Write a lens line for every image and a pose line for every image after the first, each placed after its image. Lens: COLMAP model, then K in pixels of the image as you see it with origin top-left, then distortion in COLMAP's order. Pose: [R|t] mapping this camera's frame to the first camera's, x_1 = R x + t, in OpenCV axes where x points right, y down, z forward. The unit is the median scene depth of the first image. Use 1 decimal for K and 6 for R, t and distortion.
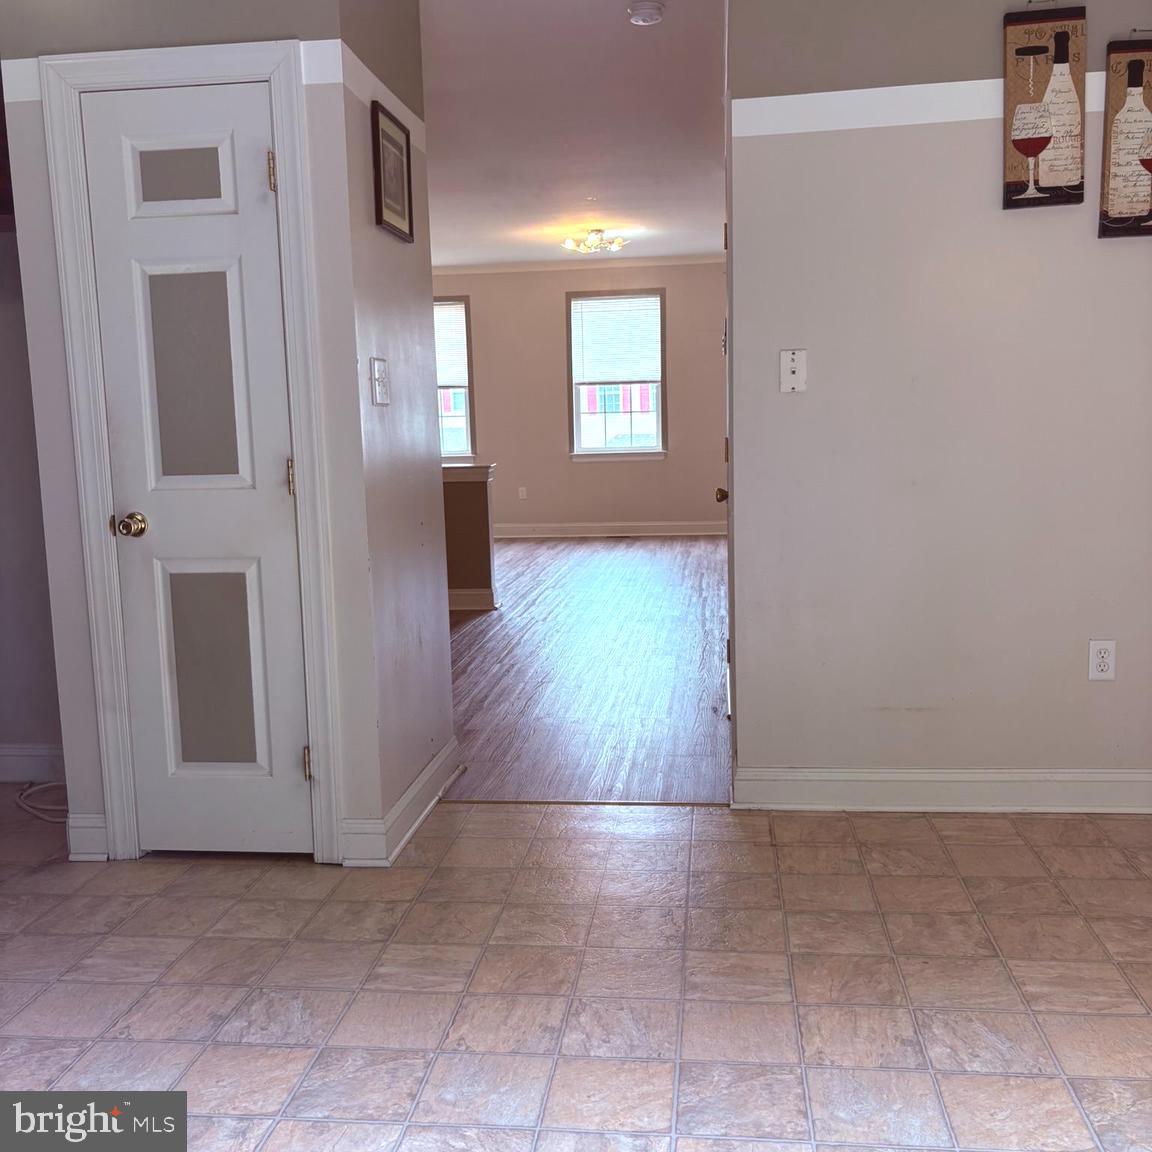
lens RADIAL K [[1168.2, 0, 584.5], [0, 1168.2, 580.3], [0, 0, 1]] dist [0.062035, -0.042677]
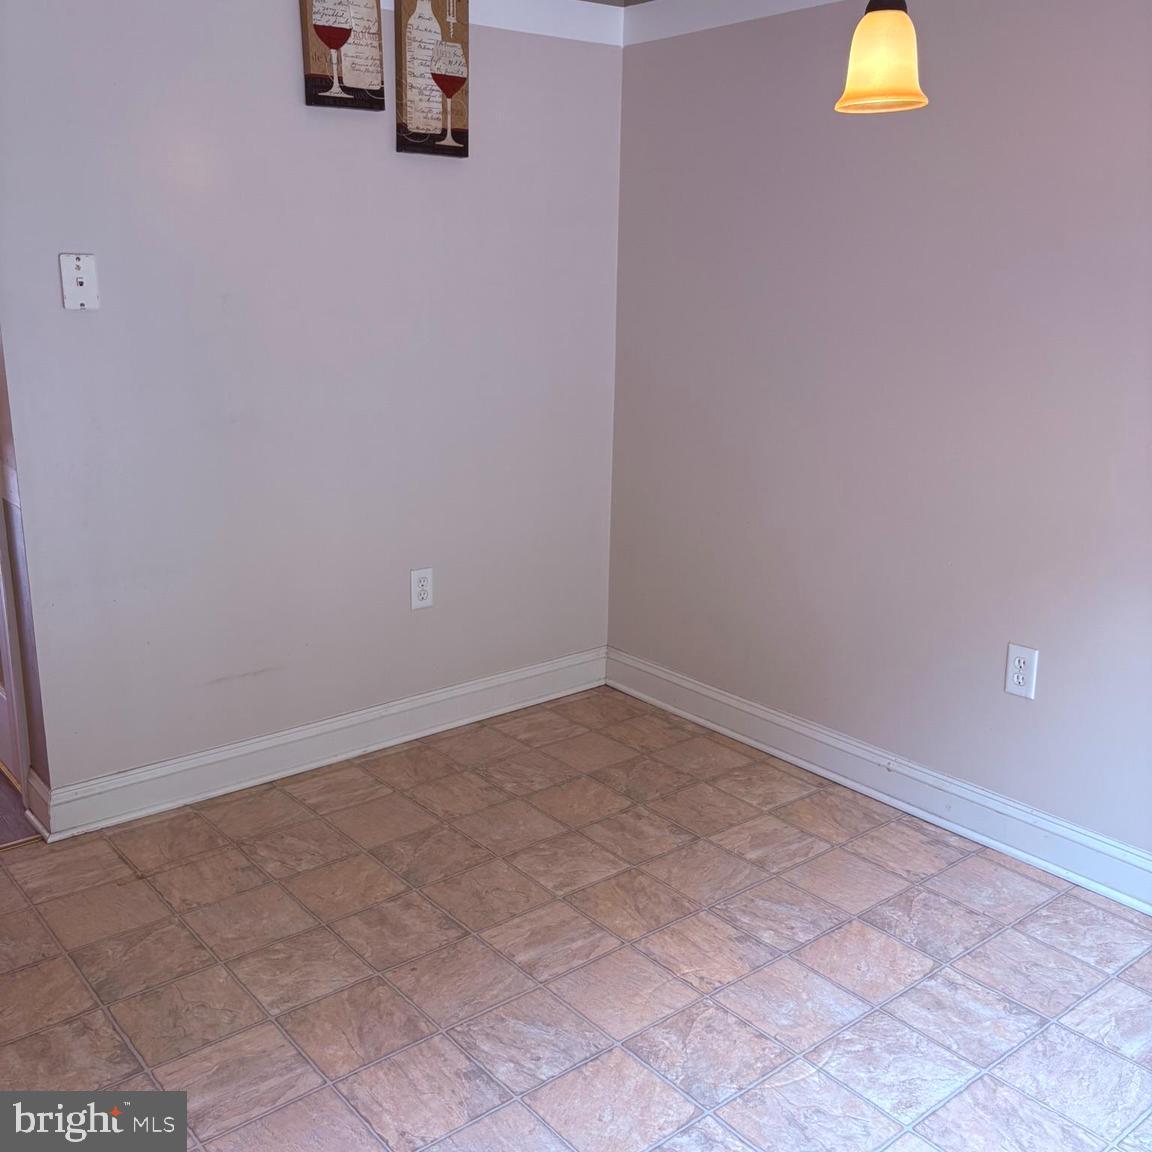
lens RADIAL K [[1175.7, 0, 578.8], [0, 1175.7, 582.3], [0, 0, 1]] dist [-0.023105, 0.092608]
pose [[0.689228, -0.155330, 0.707698, -0.179986], [0.061937, 0.985805, 0.156050, -0.088234], [-0.721892, -0.063722, 0.689065, 0.230642]]
